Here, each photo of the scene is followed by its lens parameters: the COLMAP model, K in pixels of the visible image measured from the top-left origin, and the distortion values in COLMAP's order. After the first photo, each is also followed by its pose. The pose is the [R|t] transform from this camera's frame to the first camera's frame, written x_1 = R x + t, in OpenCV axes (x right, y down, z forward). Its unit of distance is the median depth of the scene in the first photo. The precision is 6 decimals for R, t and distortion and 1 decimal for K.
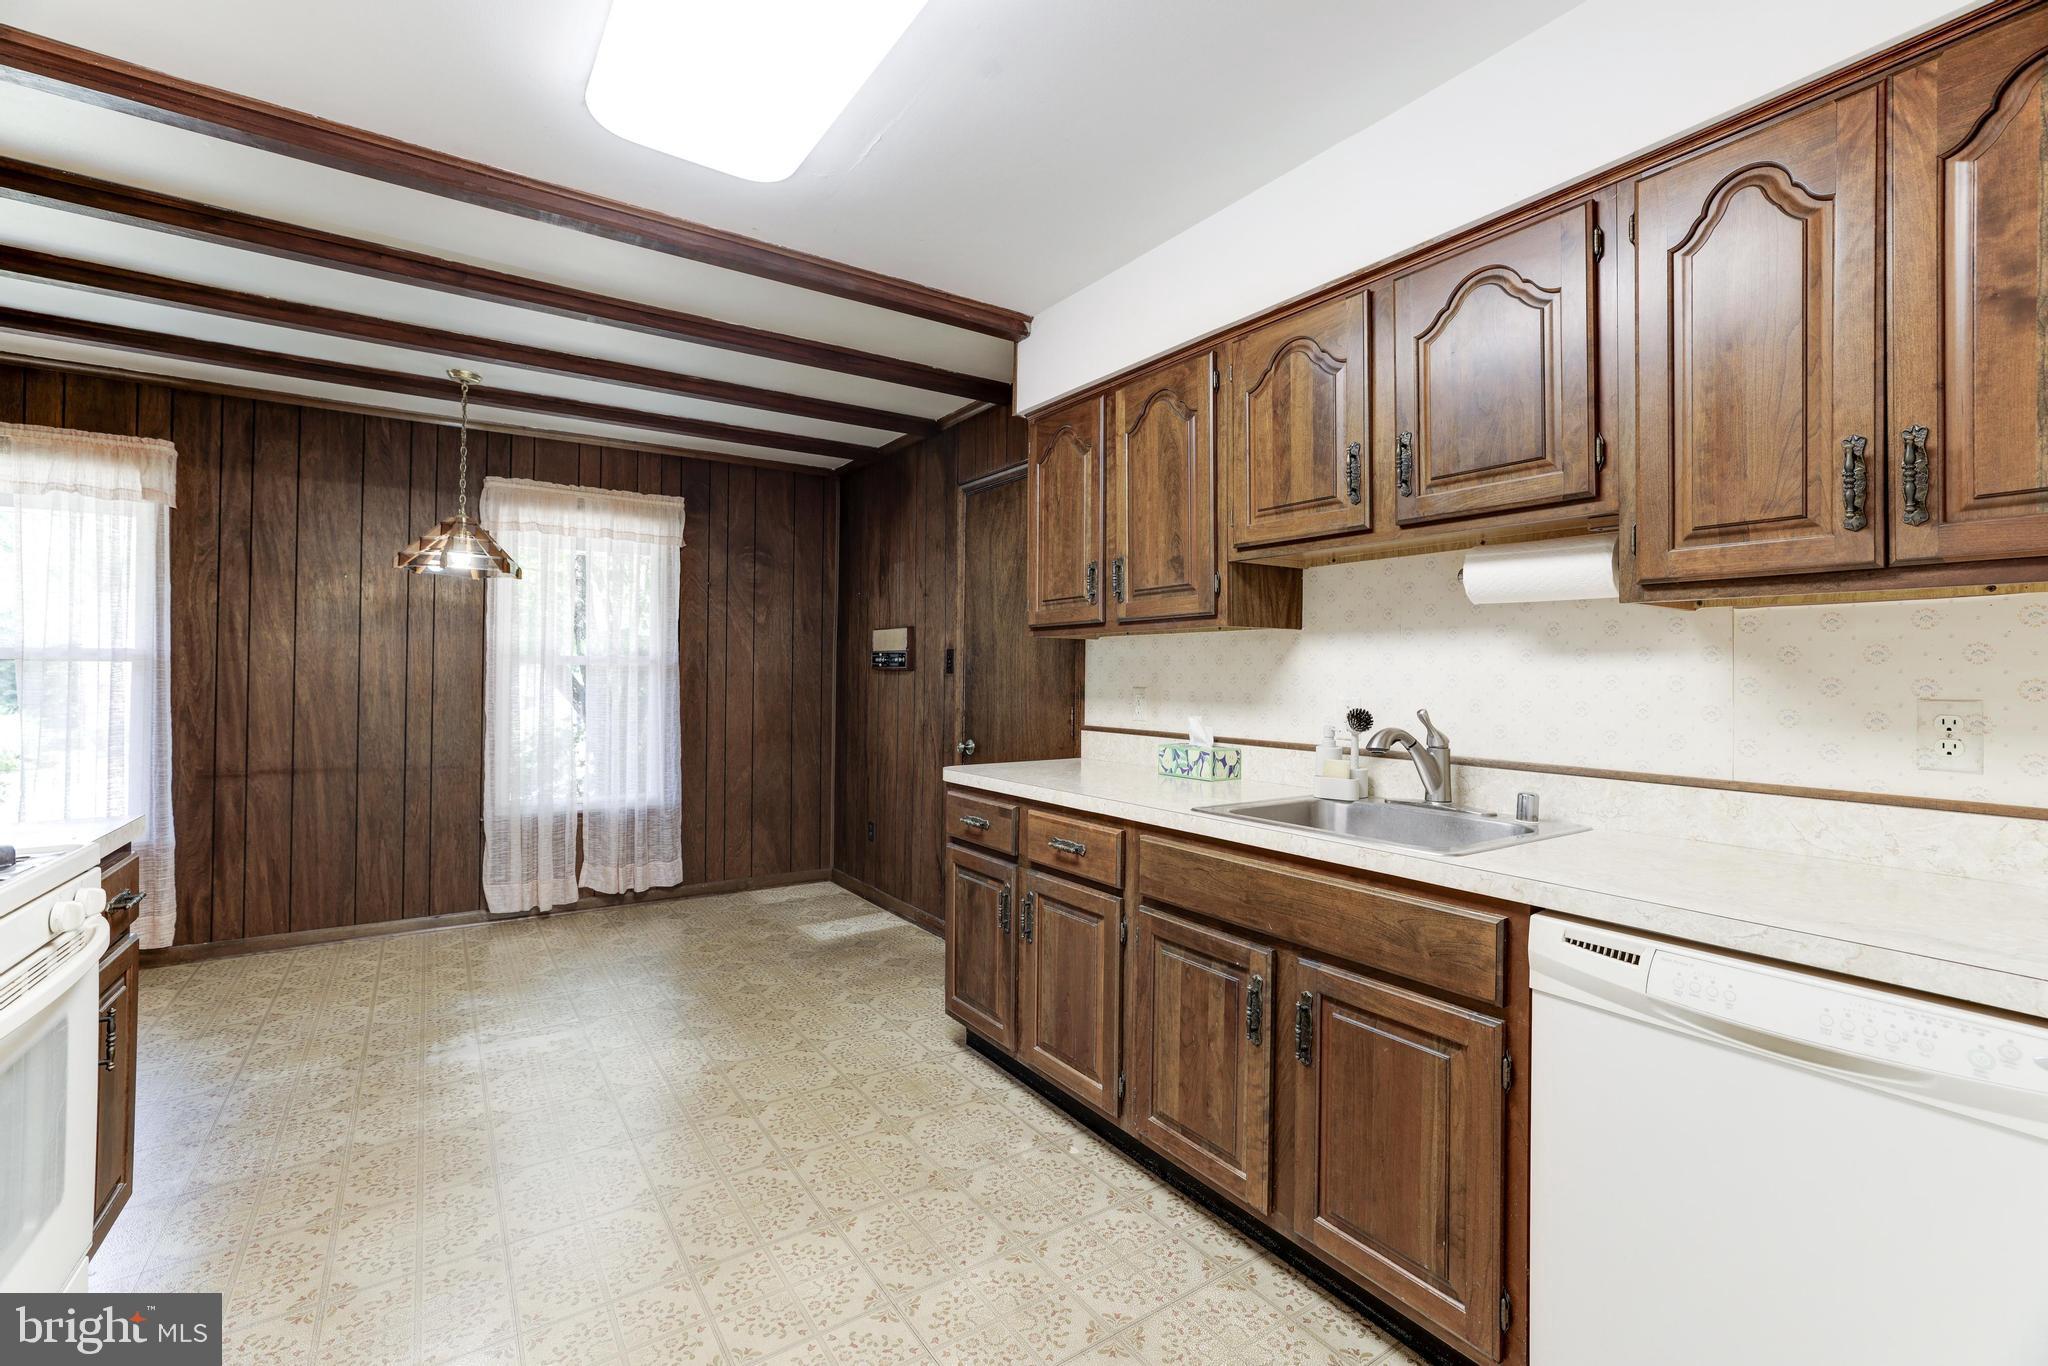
lens RADIAL K [[882.5, 0, 1018.2], [0, 882.5, 664.7], [0, 0, 1]] dist [-0.023406, 0.012006]
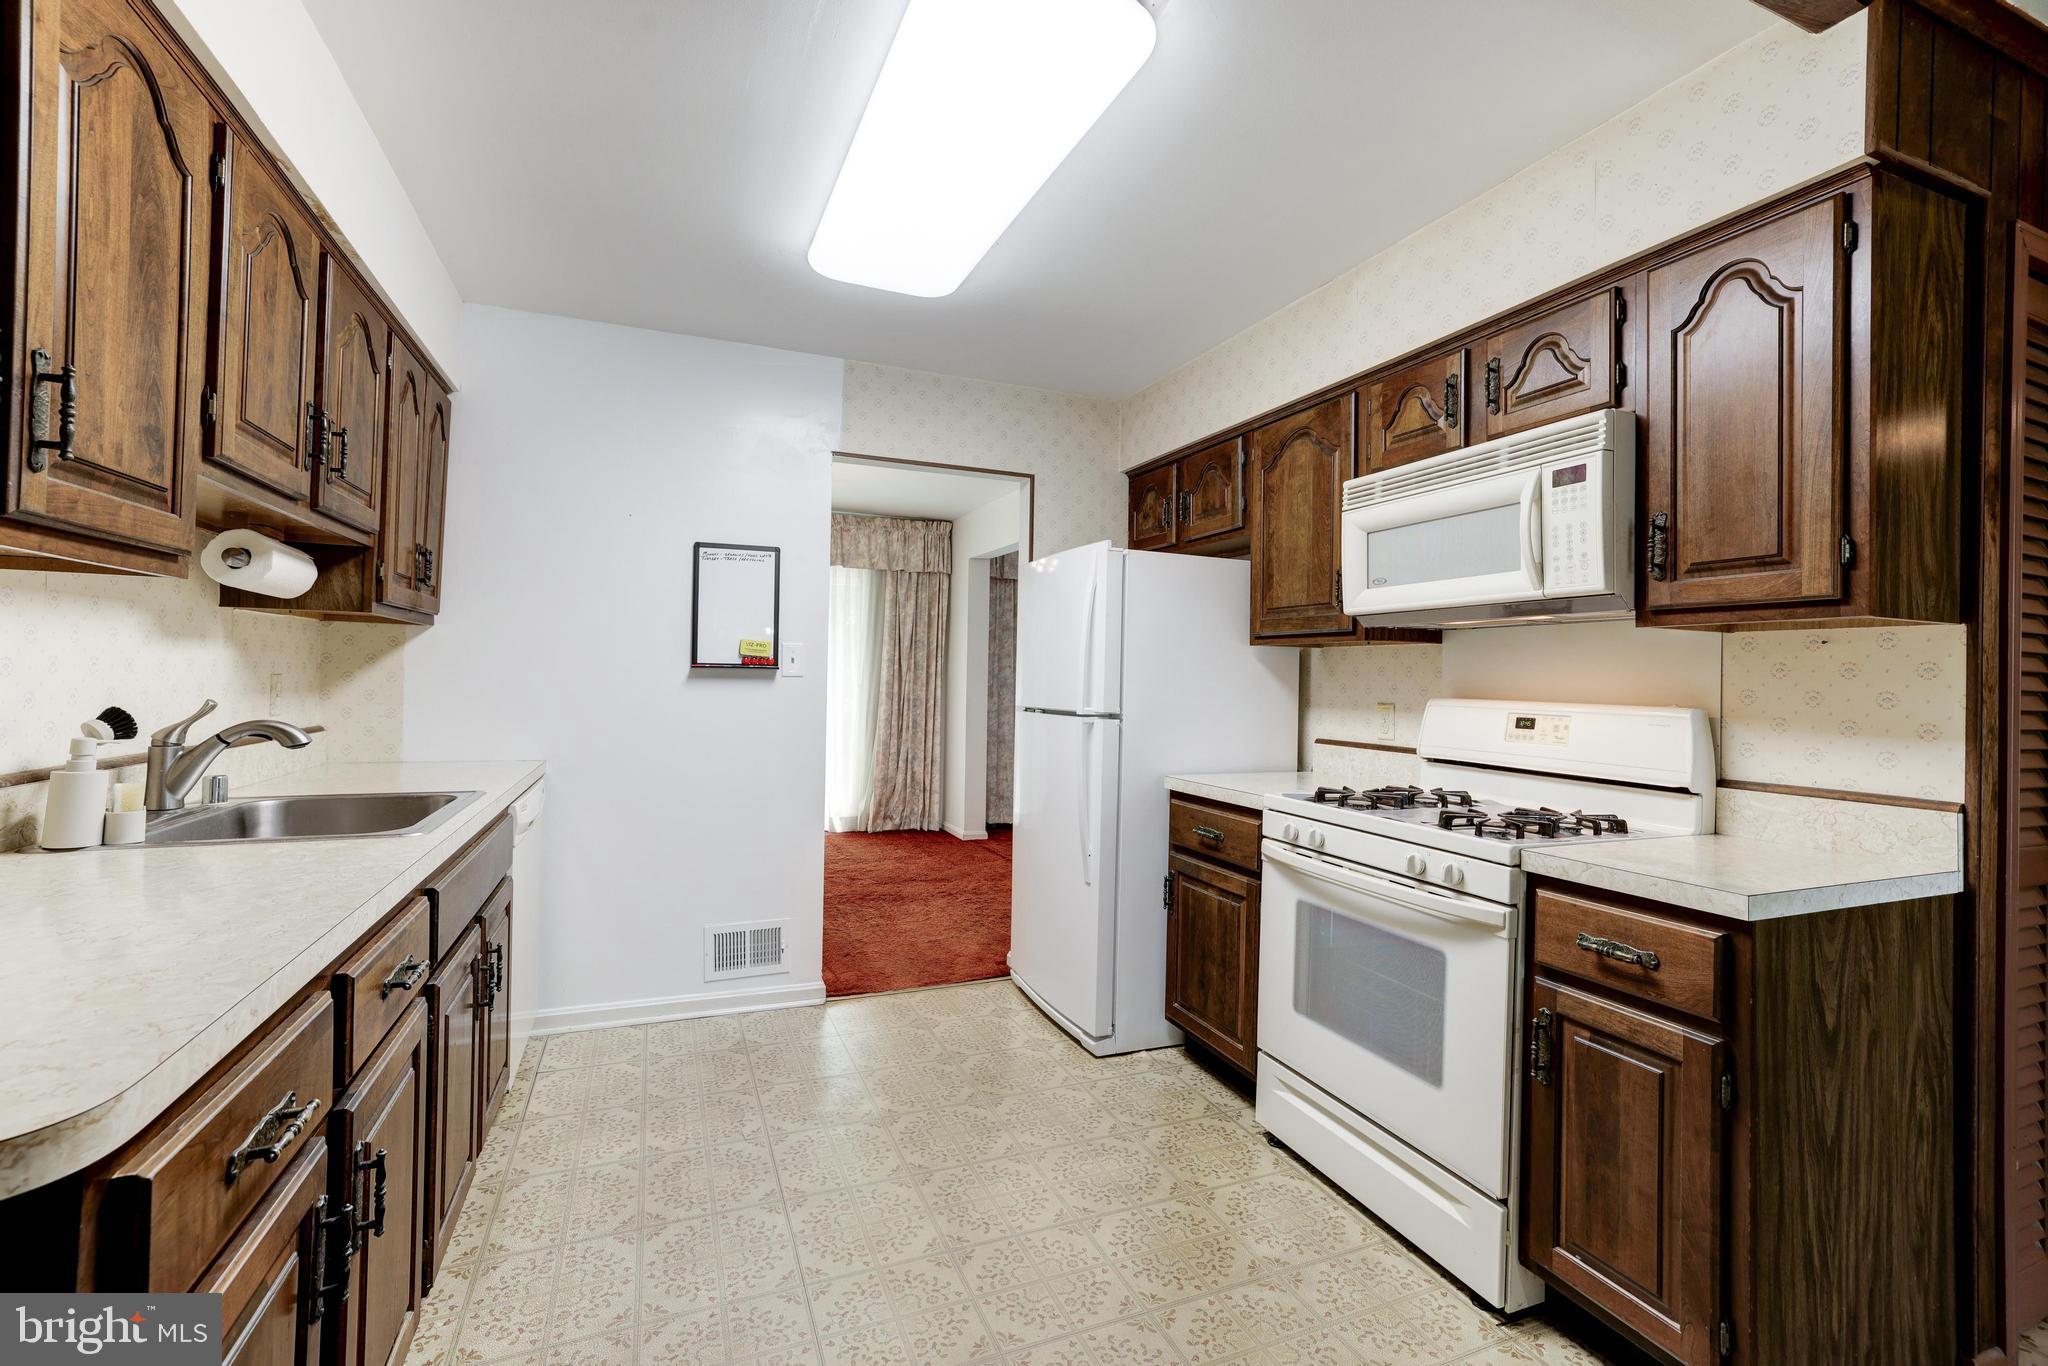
lens RADIAL K [[882.5, 0, 1018.9], [0, 882.5, 664.6], [0, 0, 1]] dist [-0.023406, 0.012006]
pose [[-0.979618, -0.025341, 0.199265, -0.251747], [-0.030205, 0.999314, -0.021408, 0.006211], [-0.198586, -0.026991, -0.979712, 0.858330]]
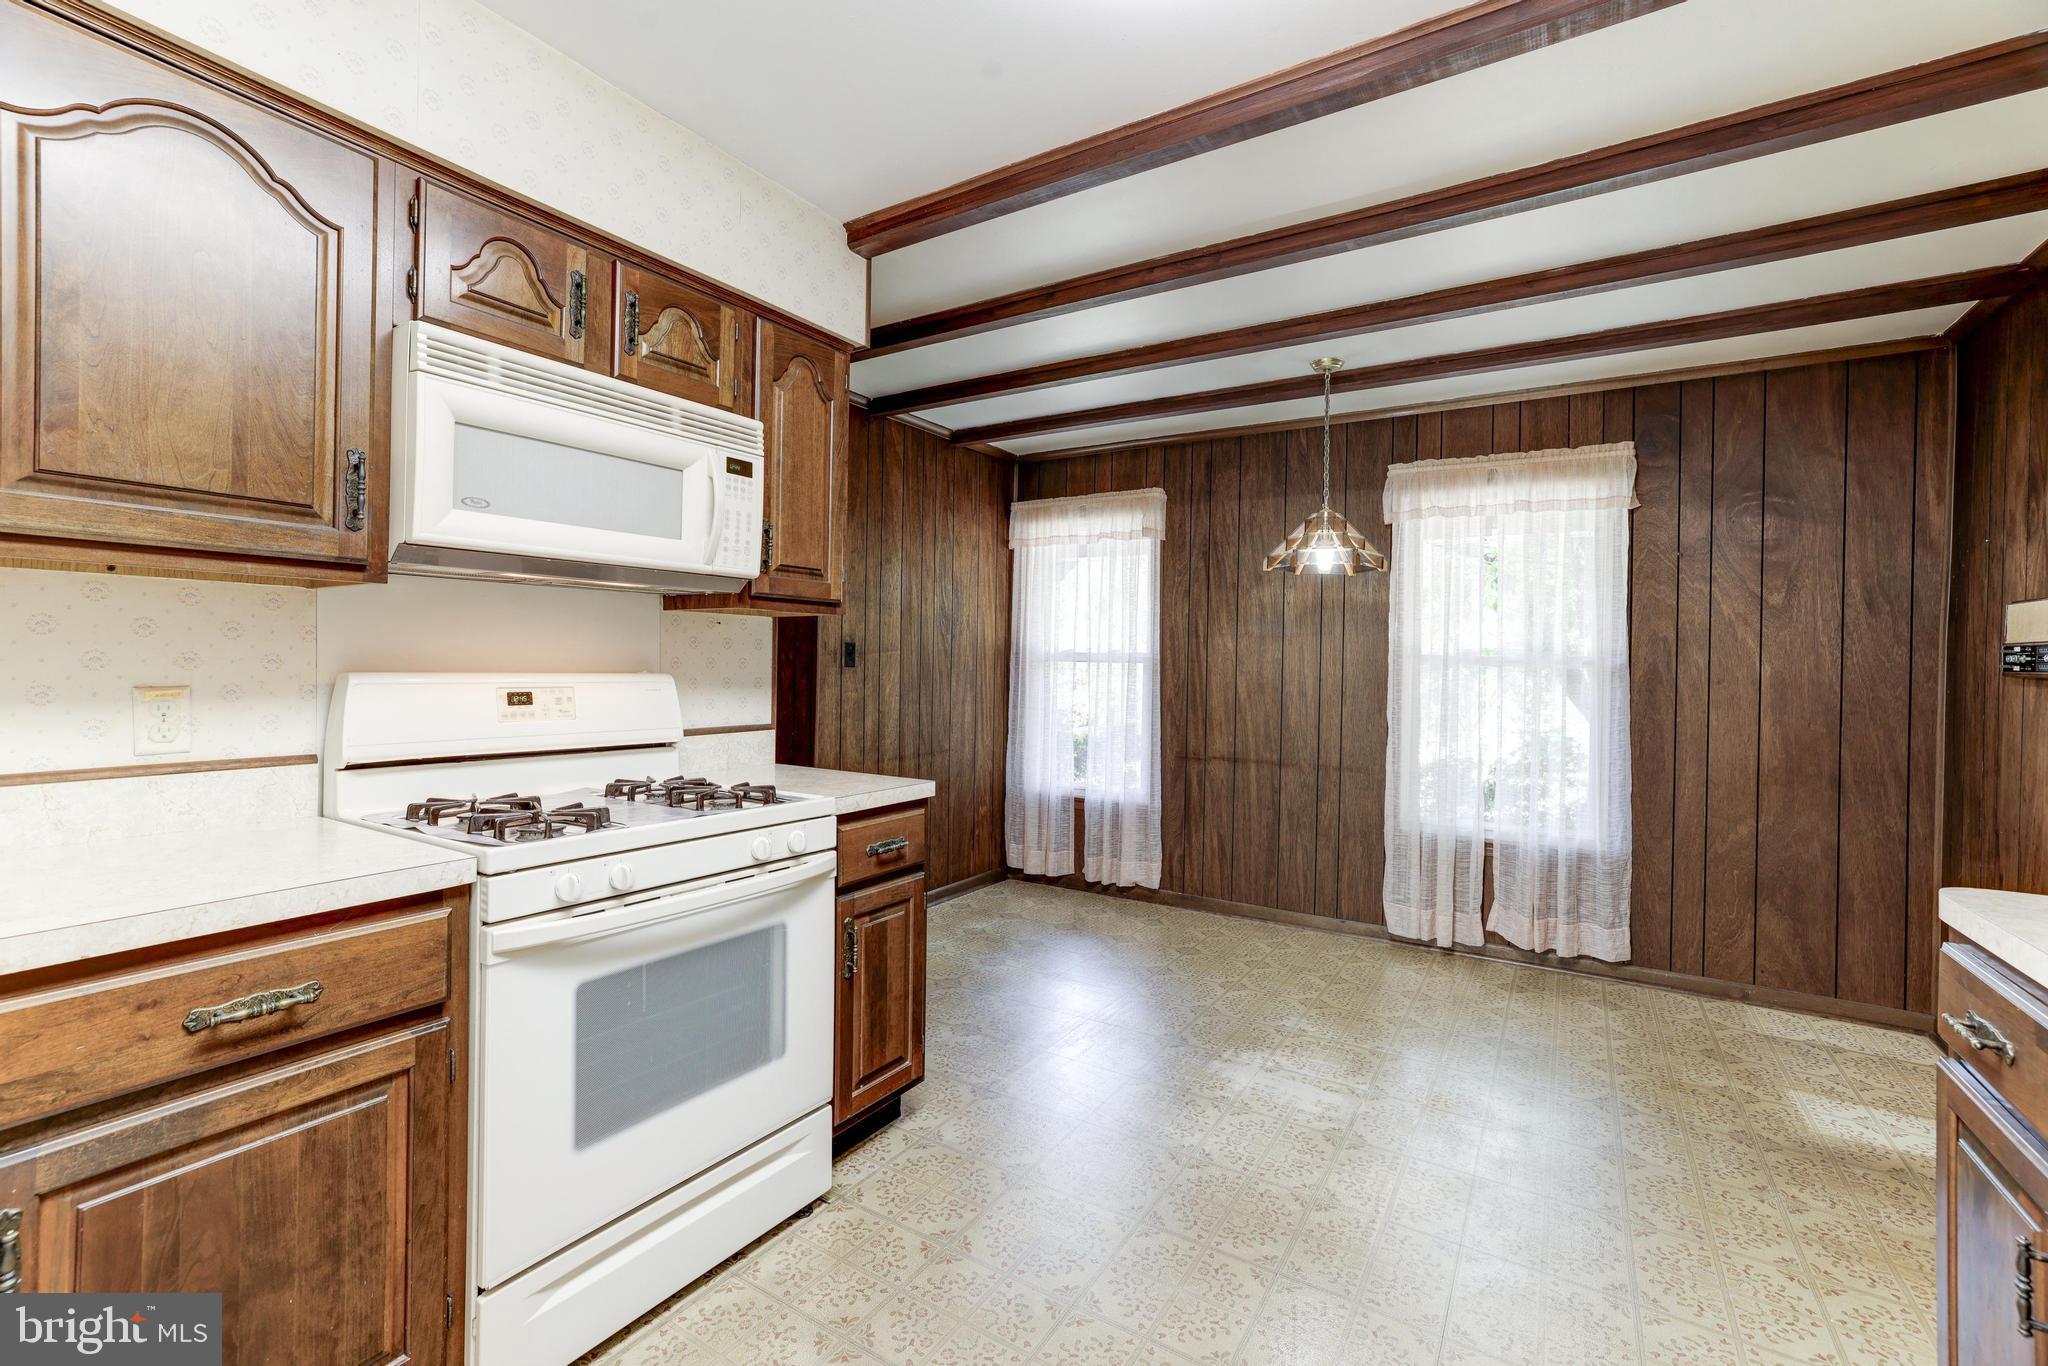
lens RADIAL K [[882.5, 0, 1019.5], [0, 882.5, 663.4], [0, 0, 1]] dist [-0.023406, 0.012006]
pose [[0.400402, -0.001242, -0.916339, 0.103345], [-0.005552, 0.999977, -0.003781, 0.002987], [0.916323, 0.006602, 0.400386, 0.278981]]
